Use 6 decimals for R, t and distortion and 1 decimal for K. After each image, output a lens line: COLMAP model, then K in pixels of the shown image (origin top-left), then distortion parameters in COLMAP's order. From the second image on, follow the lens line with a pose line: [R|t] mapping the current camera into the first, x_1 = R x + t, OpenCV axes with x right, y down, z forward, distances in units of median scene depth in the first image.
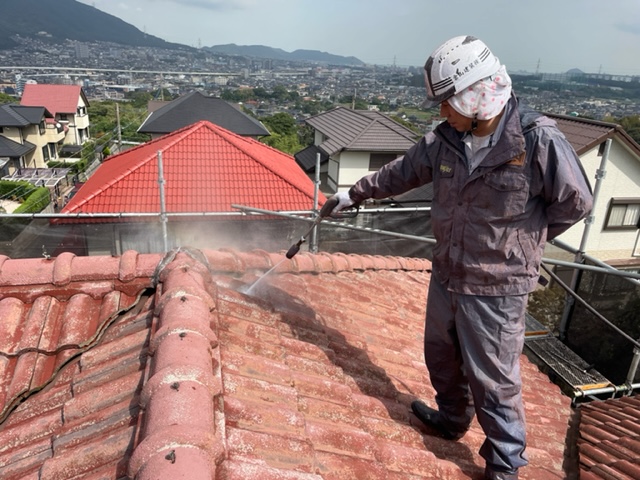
lens RADIAL K [[493.9, 0, 322.7], [0, 493.9, 222.6], [0, 0, 1]] dist [0.085635, -0.117327]
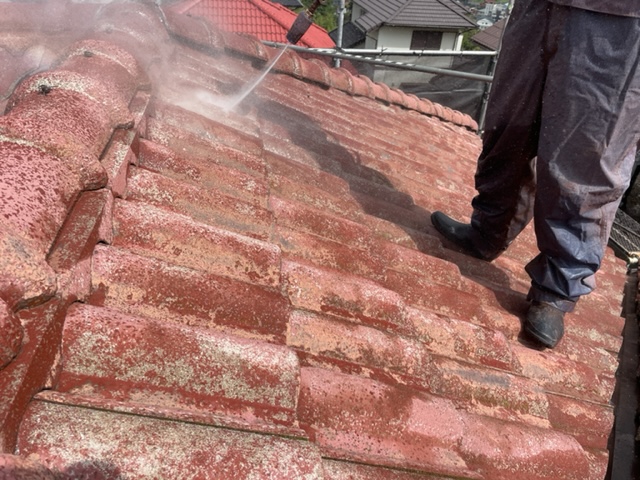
lens RADIAL K [[493.9, 0, 314.3], [0, 493.9, 238.8], [0, 0, 1]] dist [0.085635, -0.117327]
pose [[0.995908, 0.050520, -0.074930, 0.053507], [-0.031754, 0.971901, 0.233240, 0.204391], [0.084608, -0.229906, 0.969528, 0.227684]]
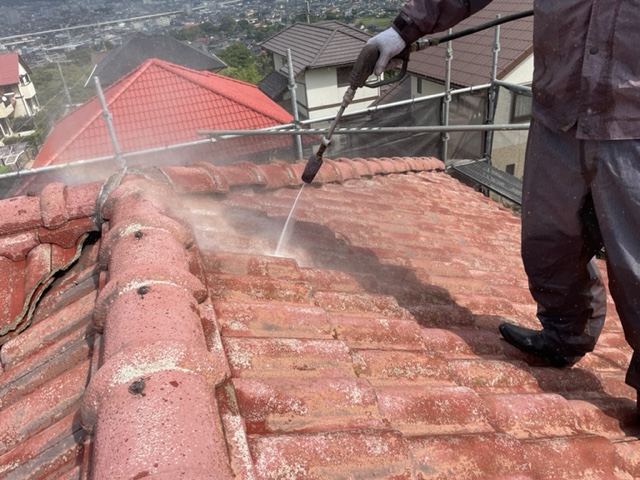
lens RADIAL K [[493.9, 0, 307.0], [0, 493.9, 233.7], [0, 0, 1]] dist [0.085635, -0.117327]
pose [[0.985090, -0.171912, -0.006625, -0.053190], [0.170841, 0.972957, 0.155460, 0.070904], [-0.020279, -0.154274, 0.987820, 0.297465]]
